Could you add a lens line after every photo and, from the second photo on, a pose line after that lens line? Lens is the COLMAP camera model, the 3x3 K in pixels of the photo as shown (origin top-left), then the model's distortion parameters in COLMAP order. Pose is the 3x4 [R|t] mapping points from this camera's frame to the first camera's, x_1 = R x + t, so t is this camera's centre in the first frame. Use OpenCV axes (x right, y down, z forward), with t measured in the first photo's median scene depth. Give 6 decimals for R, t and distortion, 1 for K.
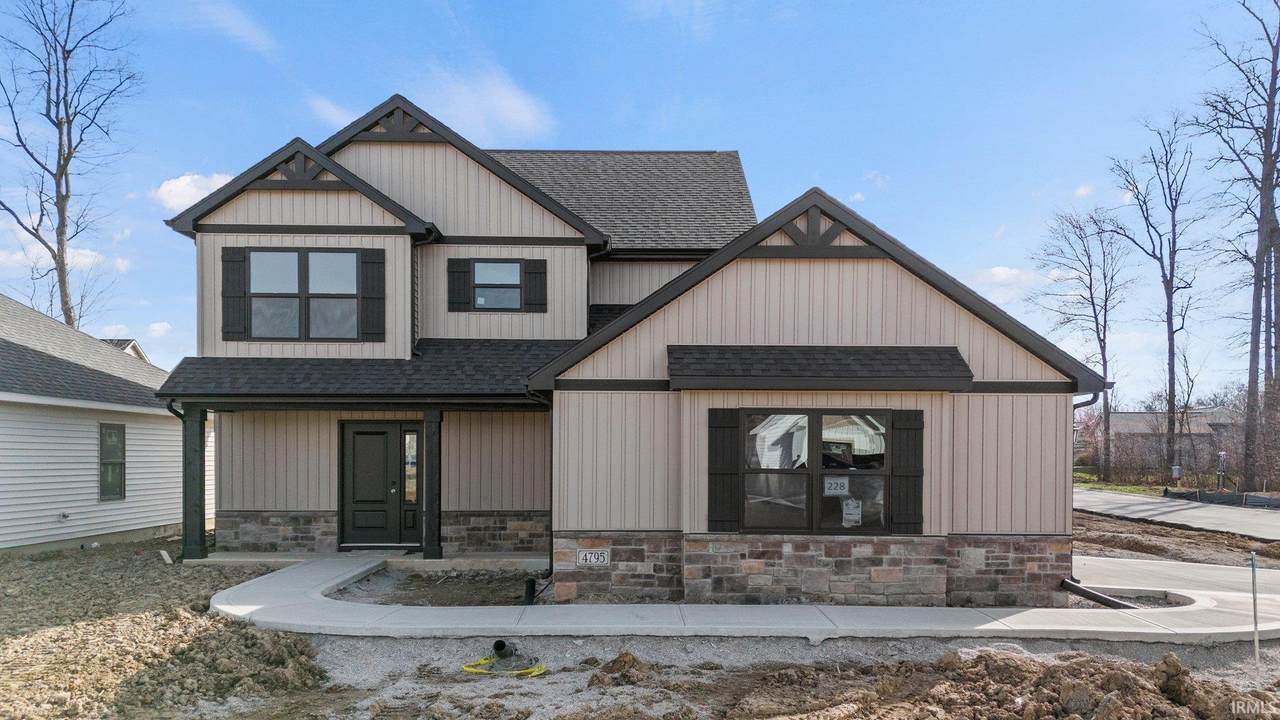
lens RADIAL K [[977.6, 0, 636.2], [0, 977.6, 379.9], [0, 0, 1]] dist [0.099231, -0.127147]
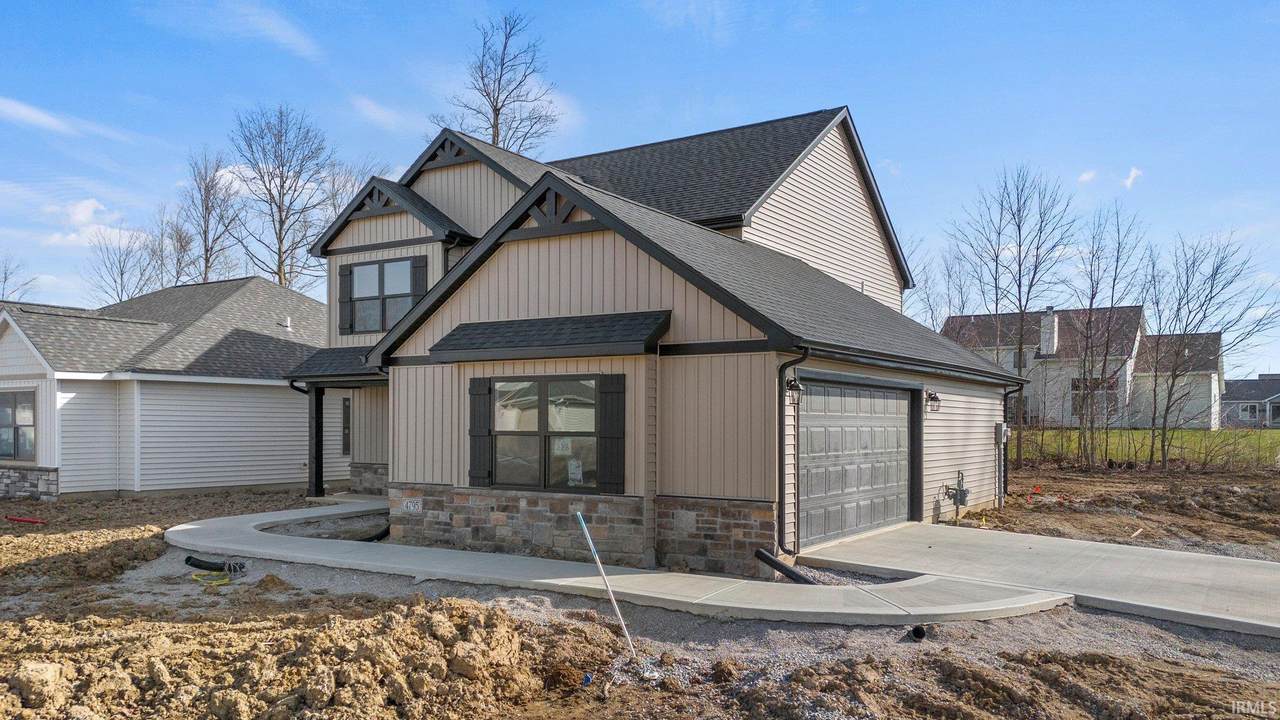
lens RADIAL K [[940.7, 0, 640.0], [0, 940.7, 360.0], [0, 0, 1]] dist [0.213828, -0.108682]
pose [[0.838445, -0.036457, -0.543765, 0.814774], [0.041039, 0.999151, -0.003711, 0.019628], [0.543438, -0.019204, 0.839229, 0.176173]]
